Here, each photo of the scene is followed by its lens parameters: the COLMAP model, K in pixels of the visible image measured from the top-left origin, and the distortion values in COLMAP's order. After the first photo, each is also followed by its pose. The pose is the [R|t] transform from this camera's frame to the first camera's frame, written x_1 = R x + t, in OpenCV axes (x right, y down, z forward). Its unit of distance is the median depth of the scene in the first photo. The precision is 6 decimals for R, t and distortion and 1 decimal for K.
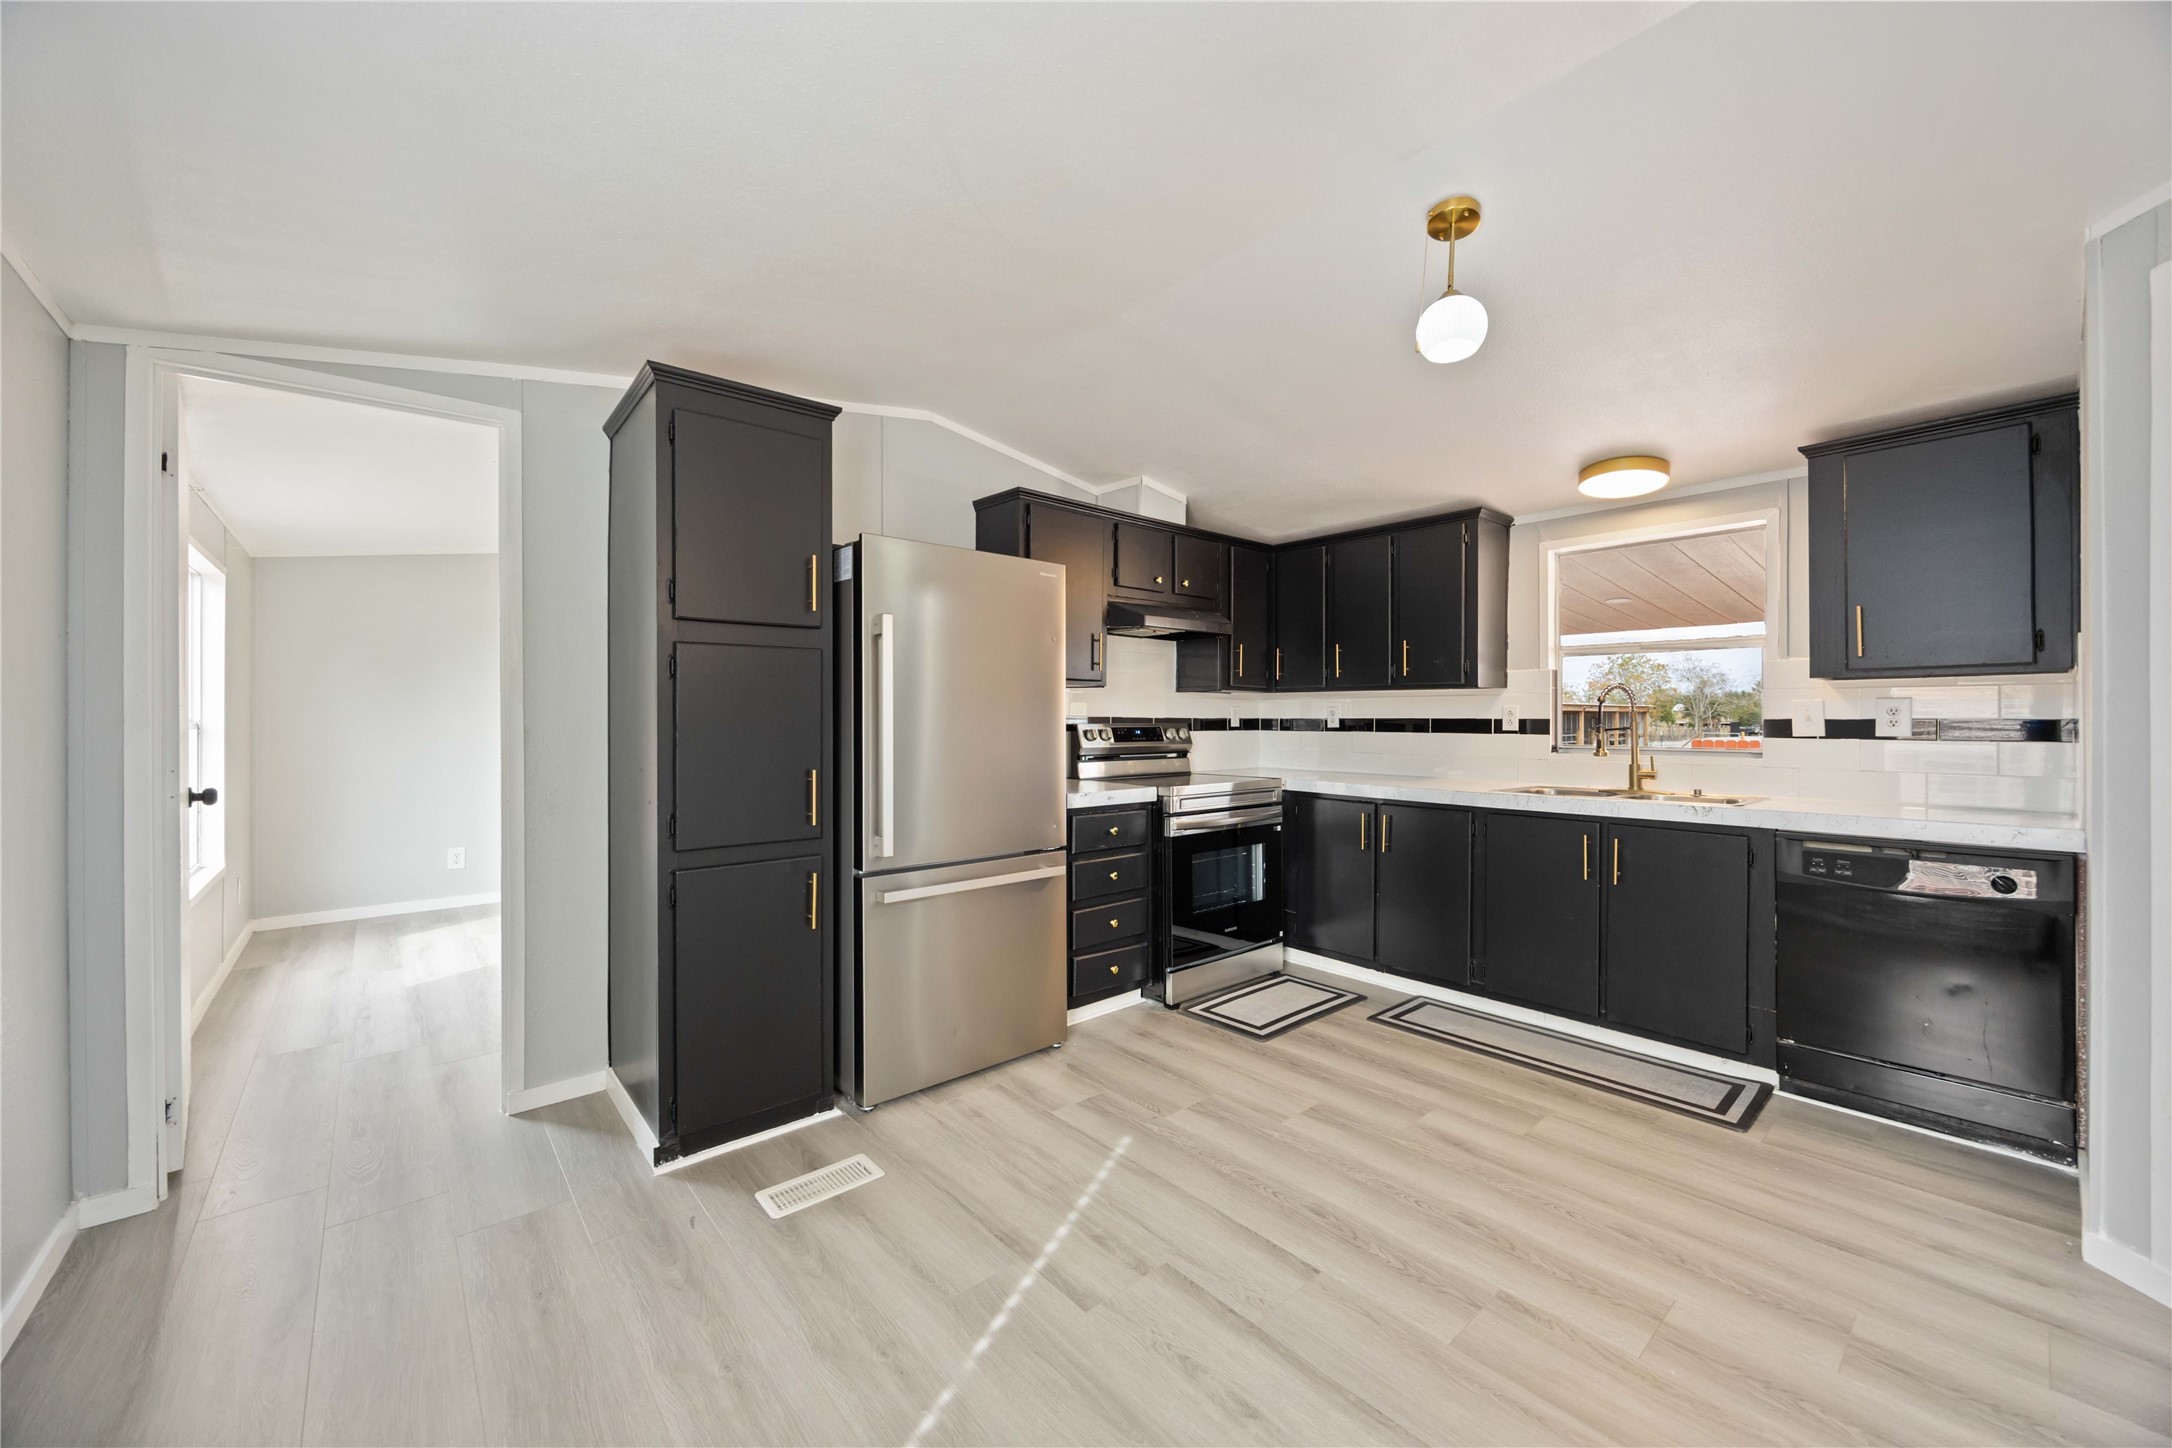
lens RADIAL K [[834.0, 0, 1085.8], [0, 834.0, 723.6], [0, 0, 1]] dist [0.000365, -0.000149]
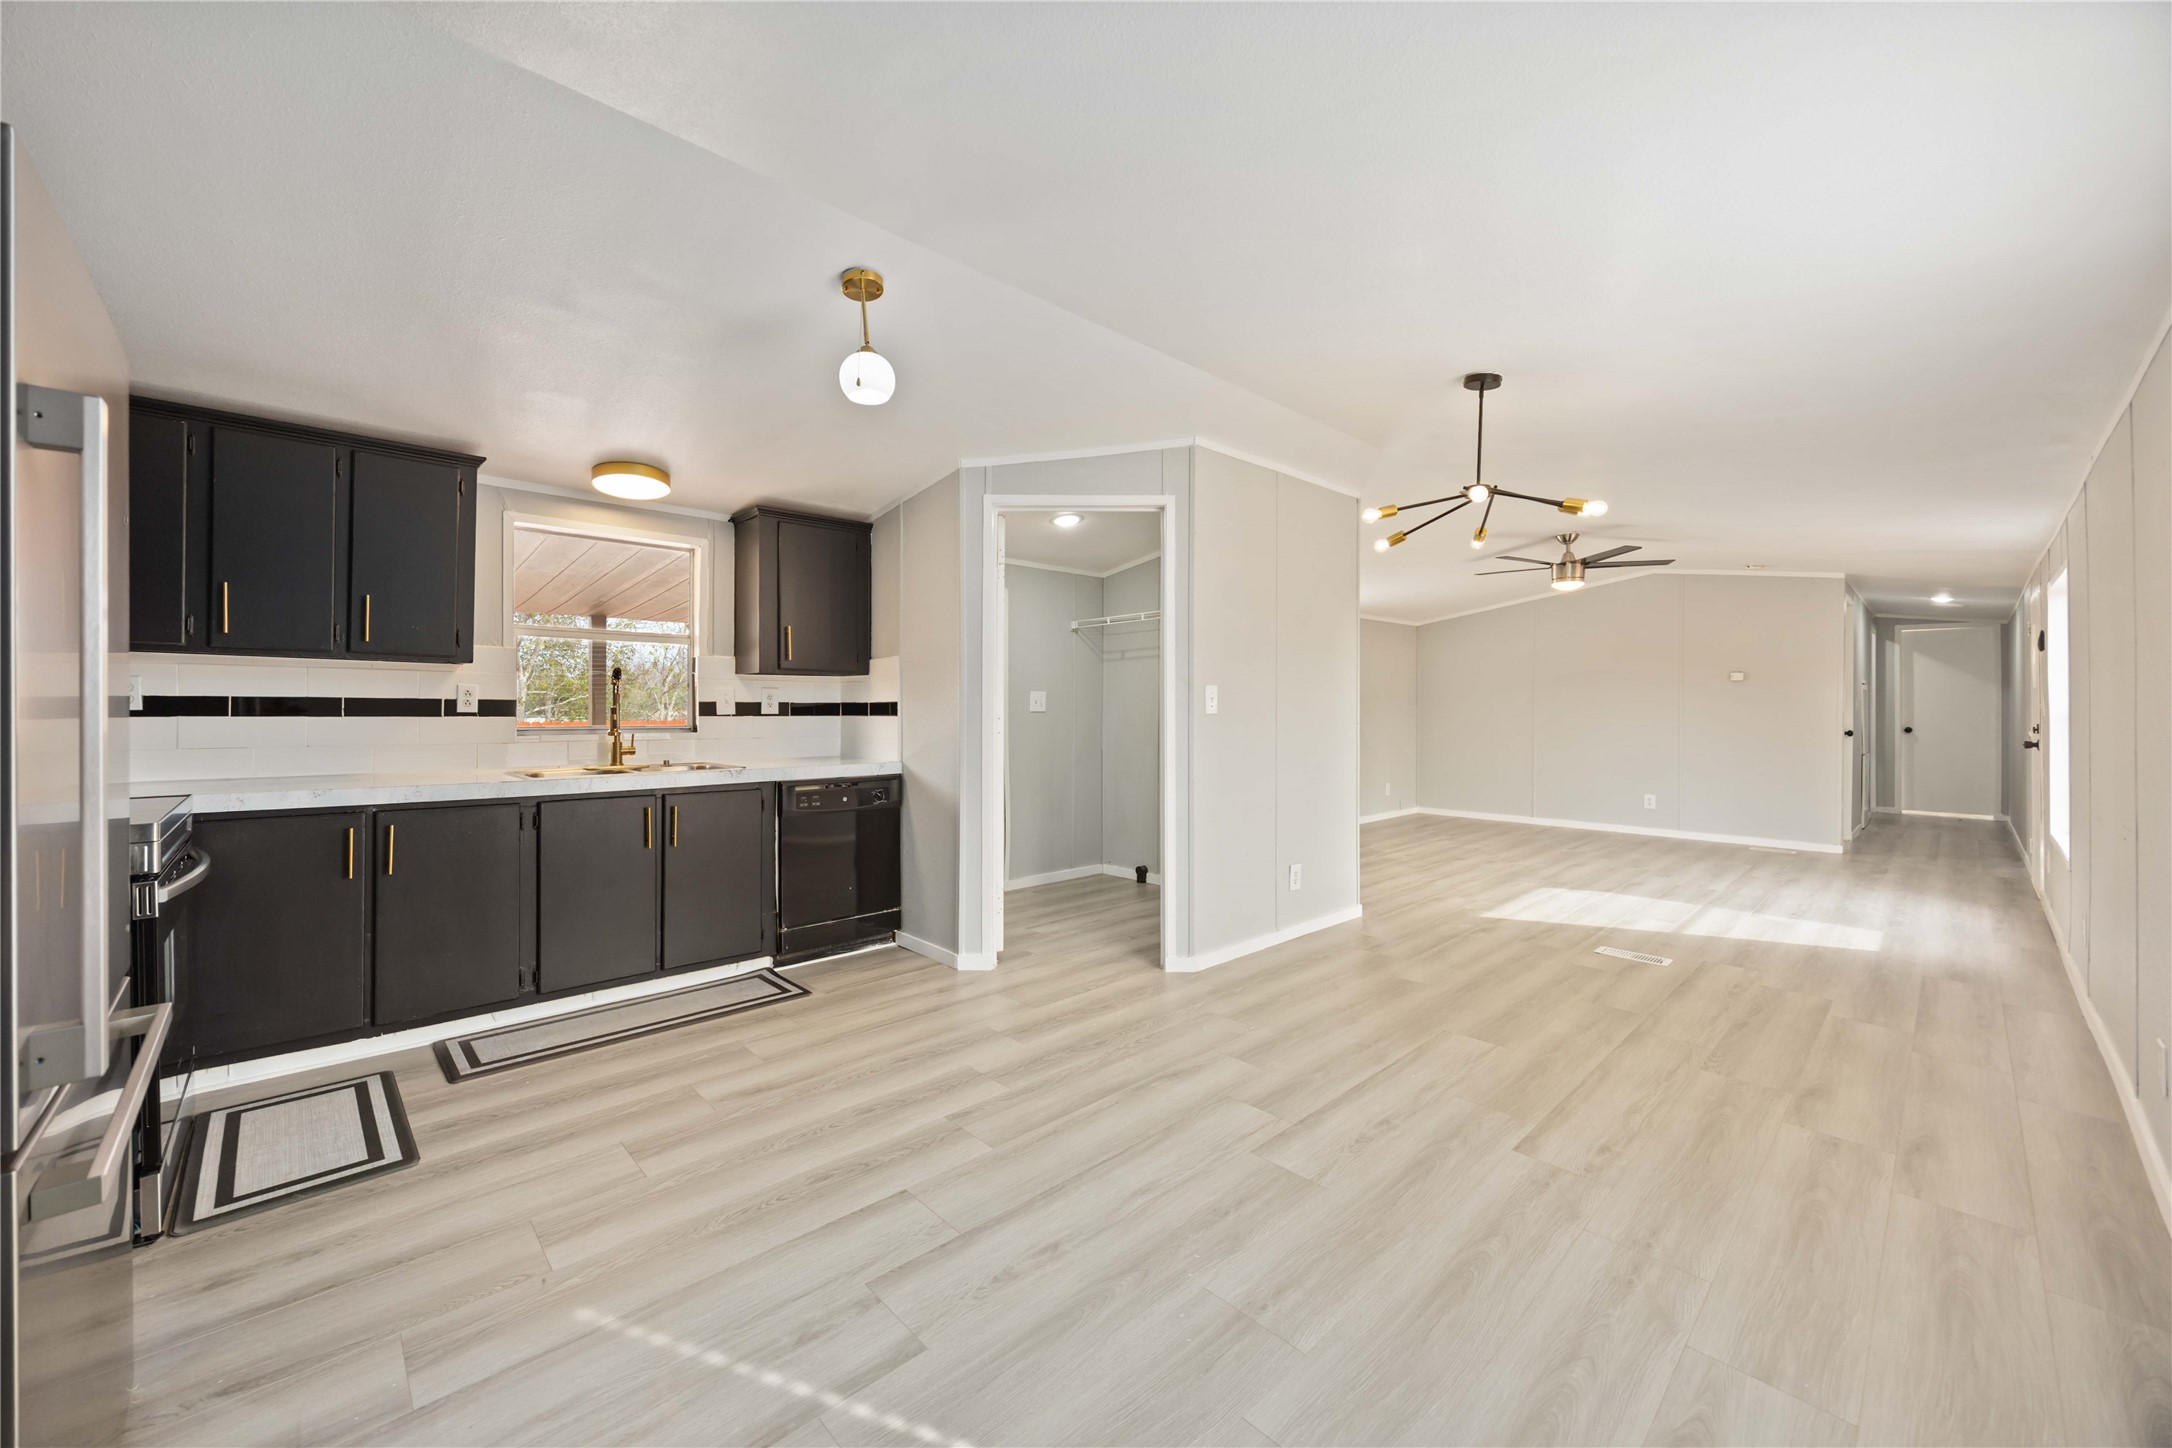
lens RADIAL K [[834.0, 0, 1081.0], [0, 834.0, 693.5], [0, 0, 1]] dist [0.000365, -0.000149]
pose [[-0.053446, 0.012521, 0.998492, -0.551493], [-0.003246, 0.999914, -0.012712, -0.003735], [-0.998565, -0.003921, -0.053401, 0.519581]]
